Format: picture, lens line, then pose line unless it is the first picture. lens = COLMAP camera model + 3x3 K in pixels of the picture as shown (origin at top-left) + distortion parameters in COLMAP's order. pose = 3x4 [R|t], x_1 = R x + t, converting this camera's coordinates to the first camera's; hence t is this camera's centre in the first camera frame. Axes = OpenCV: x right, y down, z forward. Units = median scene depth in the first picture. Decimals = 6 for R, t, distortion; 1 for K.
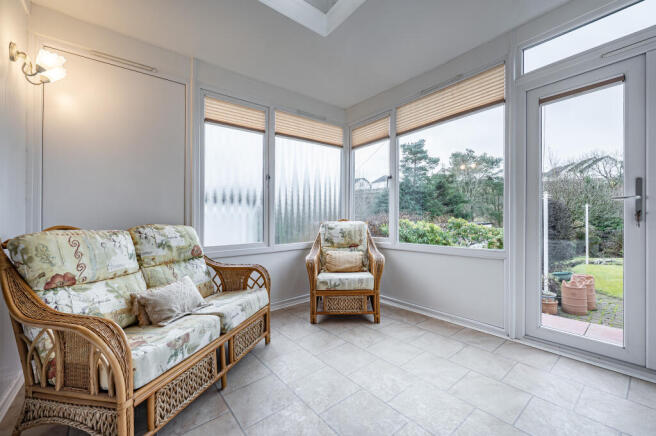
lens RADIAL K [[268.8, 0, 328.0], [0, 268.8, 218.0], [0, 0, 1]] dist [0.000058, -0.000153]
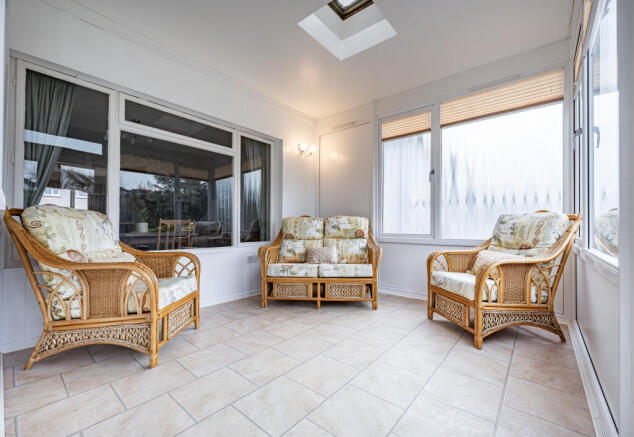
lens RADIAL K [[259.9, 0, 317.0], [0, 259.9, 218.5], [0, 0, 1]] dist [-0.000847, -0.000021]
pose [[0.189076, 0.000991, -0.981962, 0.984254], [0.001170, 0.999999, 0.001235, 0.040412], [0.981962, -0.001383, 0.189075, 0.529089]]
